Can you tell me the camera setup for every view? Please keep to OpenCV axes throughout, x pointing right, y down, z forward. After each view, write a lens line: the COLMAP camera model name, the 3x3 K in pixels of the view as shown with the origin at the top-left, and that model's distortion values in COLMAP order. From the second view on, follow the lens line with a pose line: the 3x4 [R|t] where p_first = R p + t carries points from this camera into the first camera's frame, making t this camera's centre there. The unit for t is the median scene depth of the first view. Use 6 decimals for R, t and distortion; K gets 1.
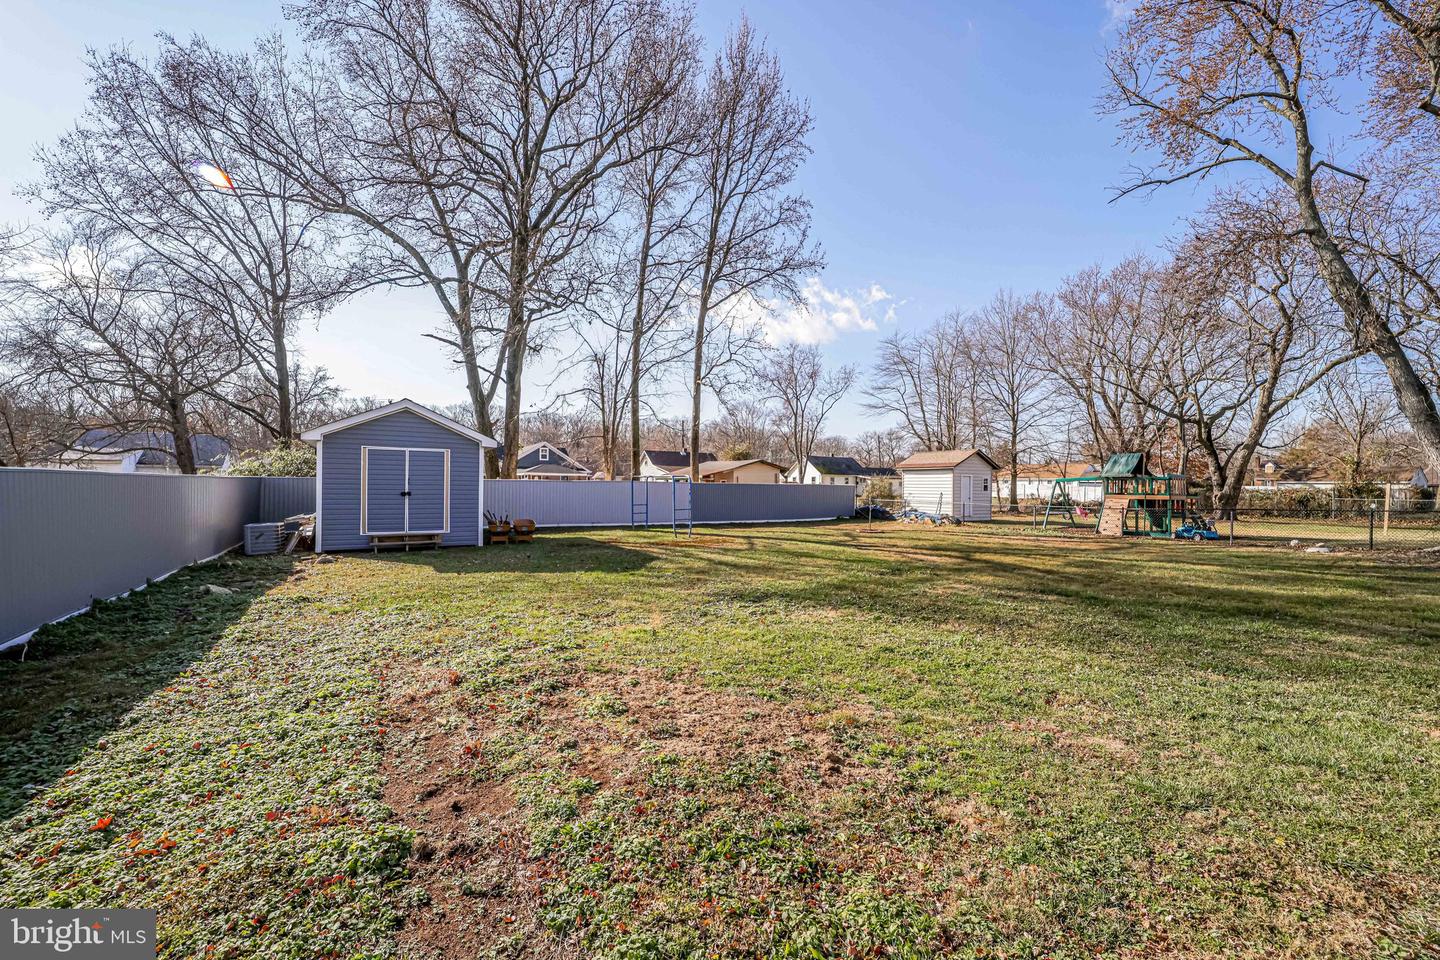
lens RADIAL K [[582.8, 0, 727.5], [0, 582.8, 493.0], [0, 0, 1]] dist [-0.015730, 0.000034]
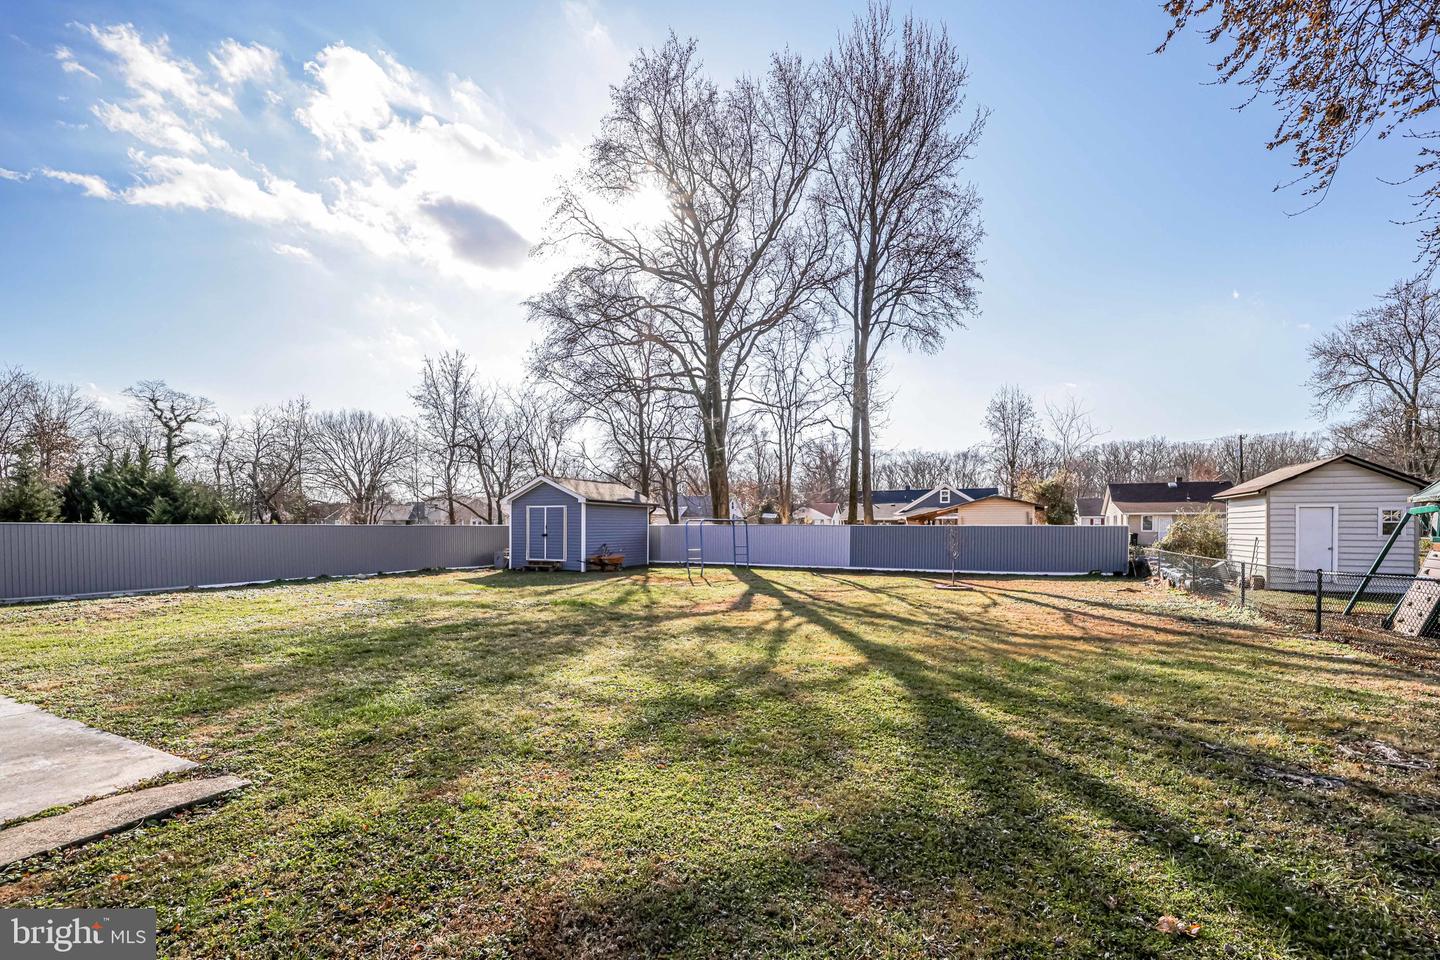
lens RADIAL K [[606.0, 0, 719.0], [0, 606.0, 537.9], [0, 0, 1]] dist [-0.019163, -0.000106]
pose [[0.557862, 0.004153, -0.829923, 0.659388], [-0.006605, 0.999978, 0.000563, 0.002983], [0.829907, 0.005168, 0.557877, 0.291829]]
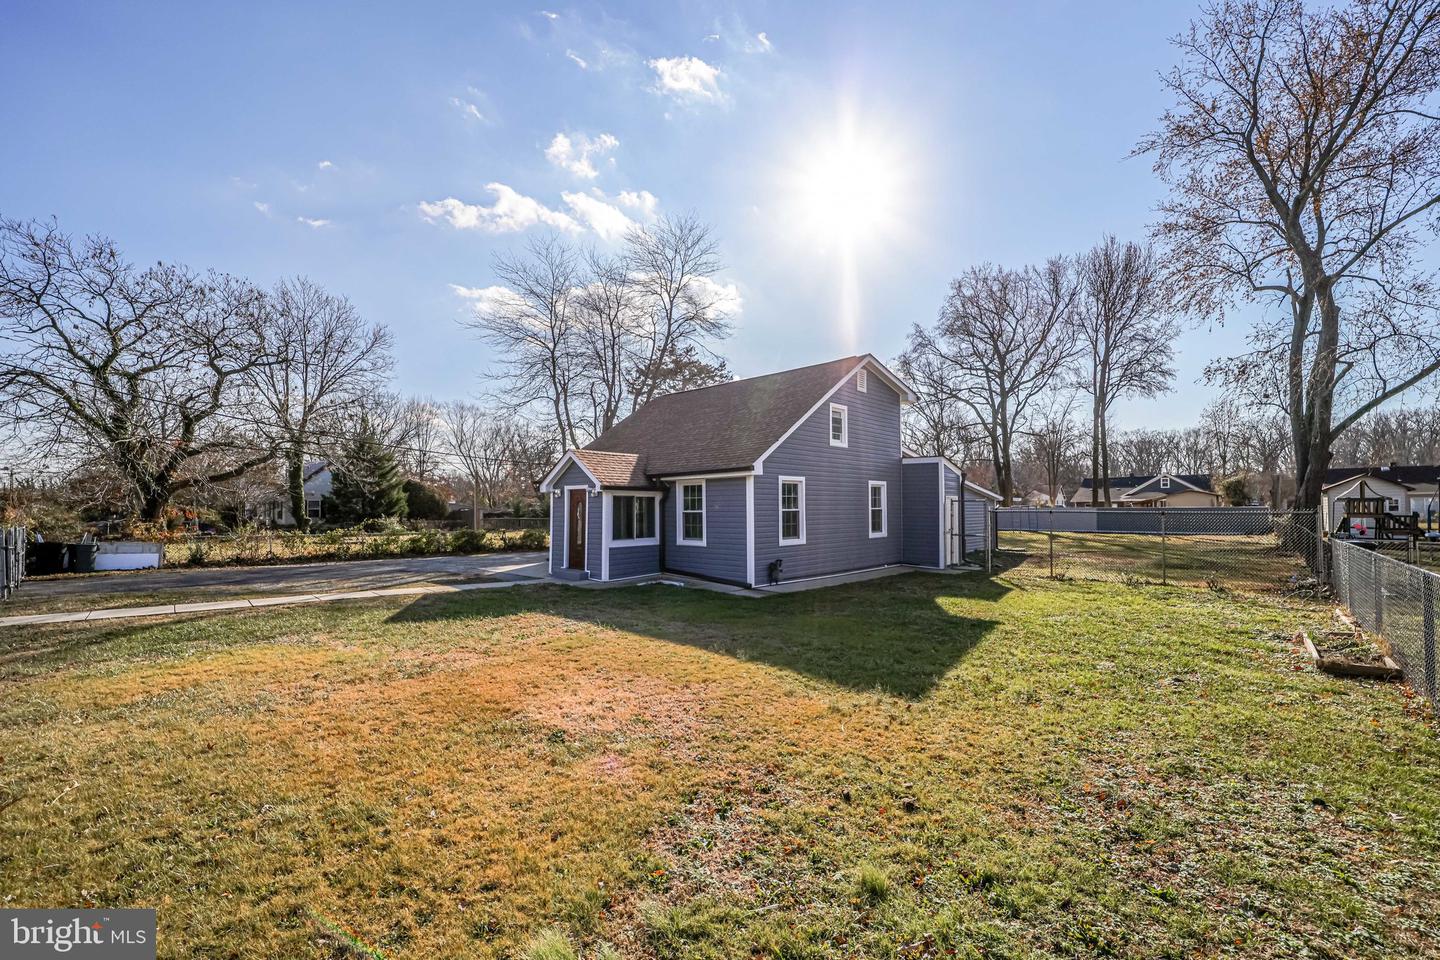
lens RADIAL K [[582.8, 0, 727.5], [0, 582.8, 493.0], [0, 0, 1]] dist [-0.015730, 0.000034]
pose [[0.278756, -0.038590, -0.959586, 1.327787], [-0.000309, 0.999189, -0.040273, 0.006507], [0.960362, 0.011523, 0.278518, -0.541990]]
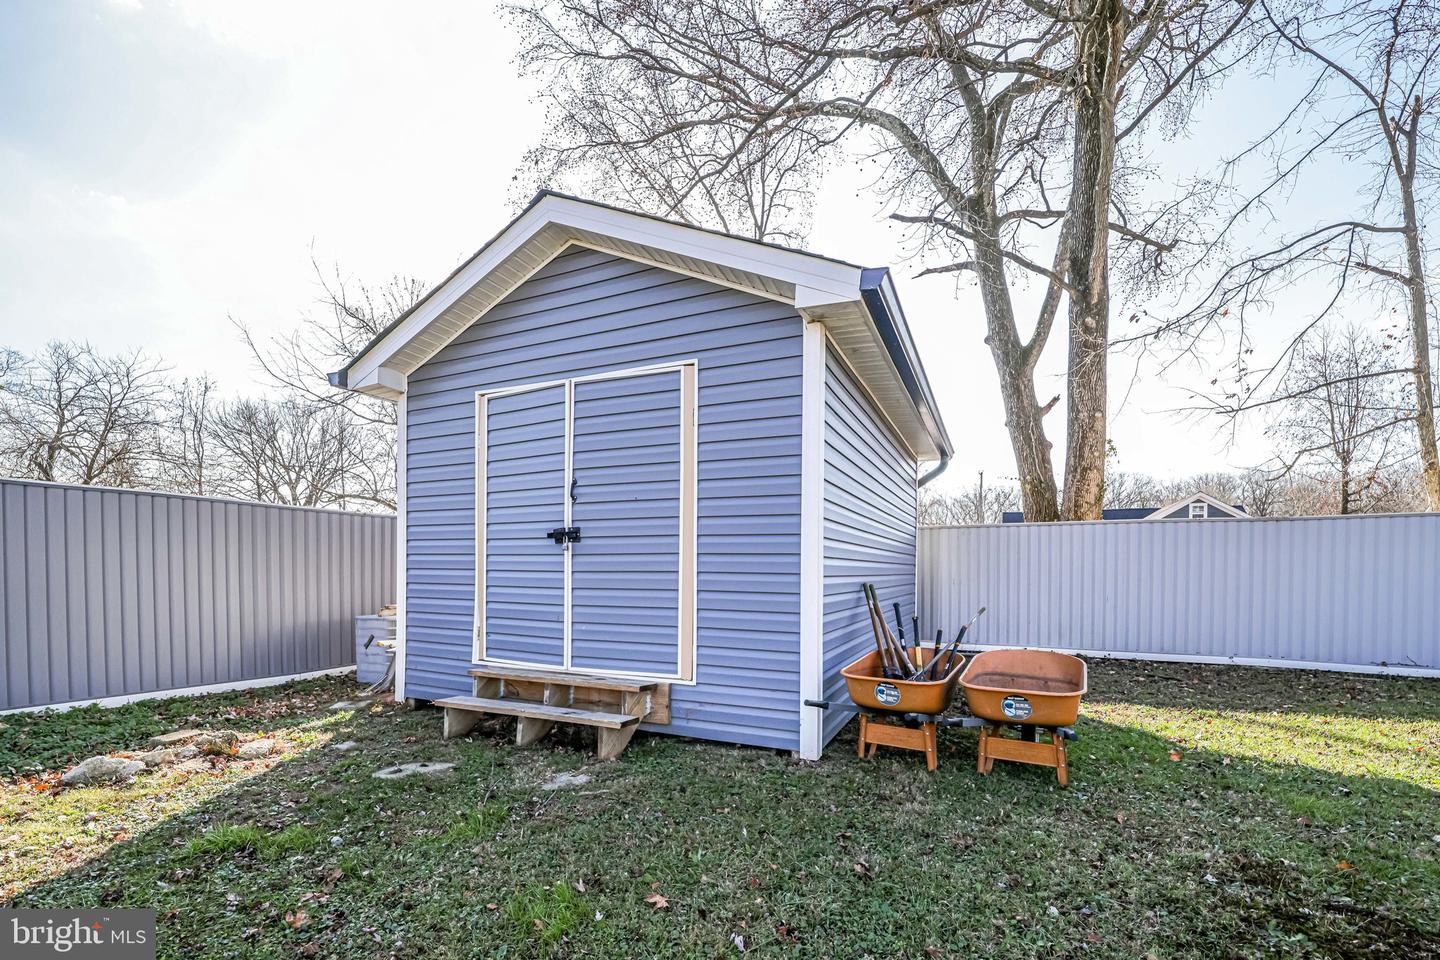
lens RADIAL K [[616.1, 0, 718.9], [0, 616.1, 564.4], [0, 0, 1]] dist [-0.000874, -0.000081]
pose [[0.562801, -0.008677, -0.826547, -0.158757], [-0.013012, 0.999728, -0.019354, 0.012791], [0.826490, 0.021647, 0.562535, 0.545730]]
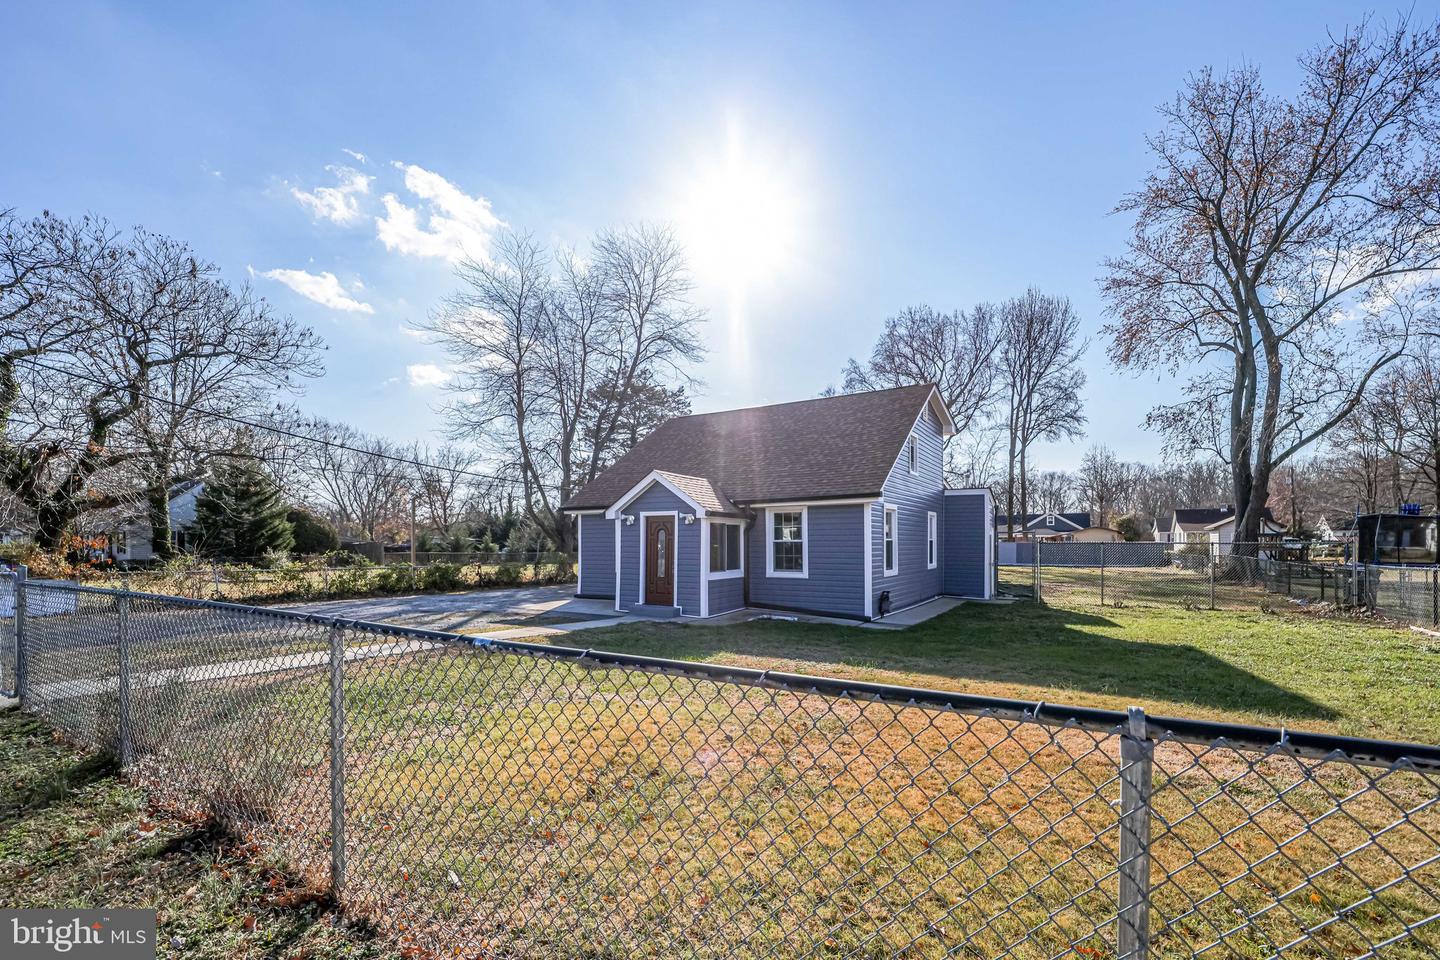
lens RADIAL K [[593.4, 0, 718.5], [0, 593.4, 544.3], [0, 0, 1]] dist [-0.016902, -0.000382]
pose [[0.456198, -0.011496, -0.889804, 1.221329], [-0.000317, 0.999914, -0.013081, 0.011742], [0.889878, 0.006250, 0.456155, -0.720079]]
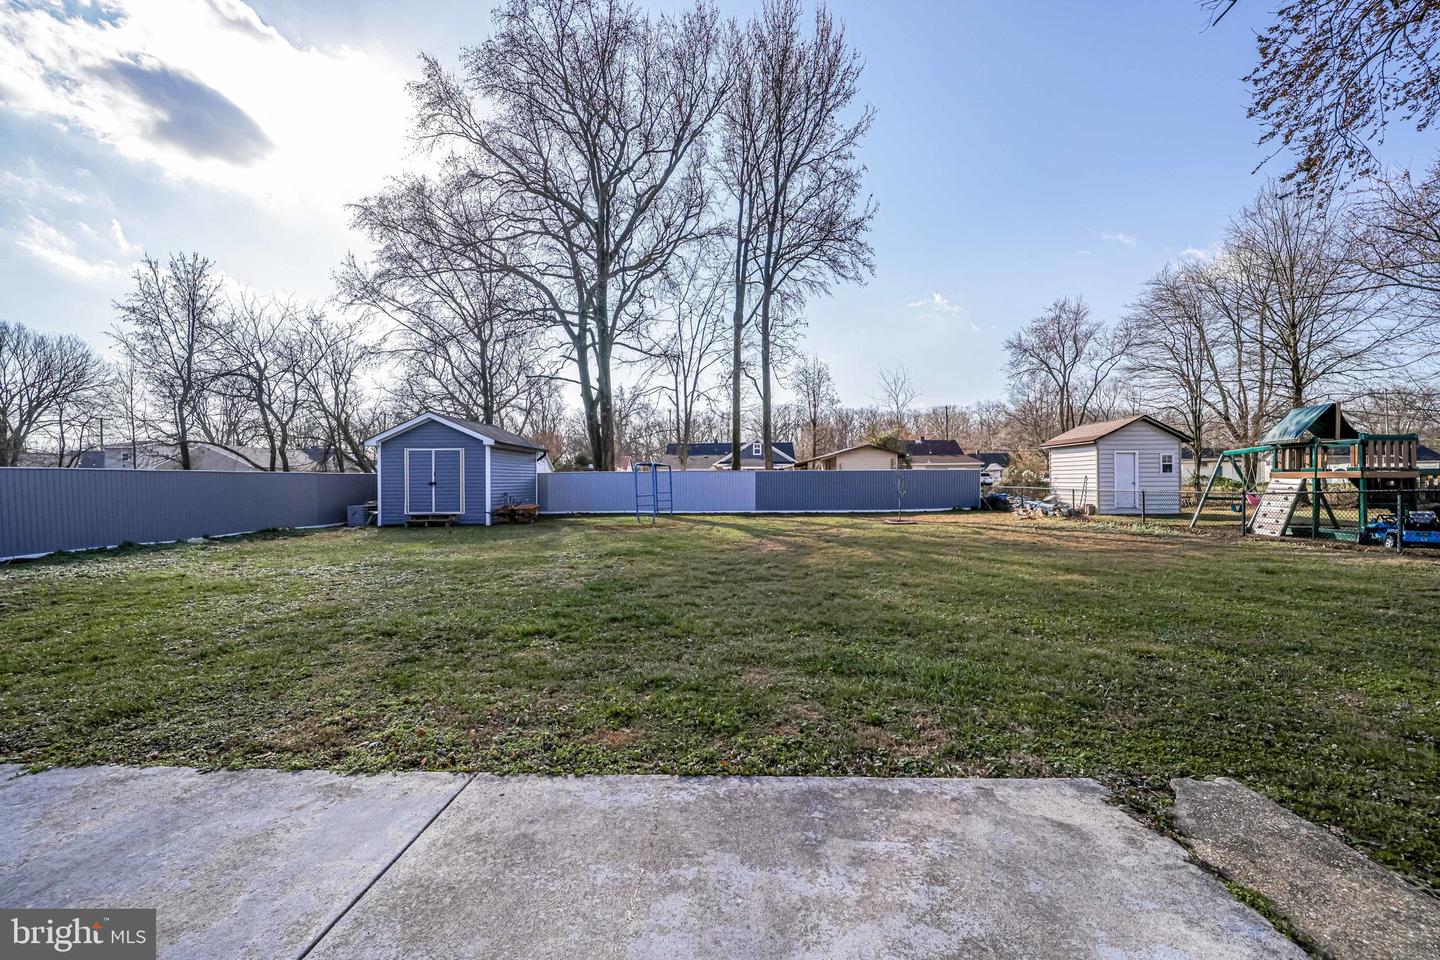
lens RADIAL K [[582.8, 0, 727.5], [0, 582.8, 493.0], [0, 0, 1]] dist [-0.015730, 0.000034]
pose [[0.847185, -0.007647, -0.531243, 0.440224], [0.010991, 0.999935, 0.003134, 0.016025], [0.531184, -0.008494, 0.847214, 0.144046]]
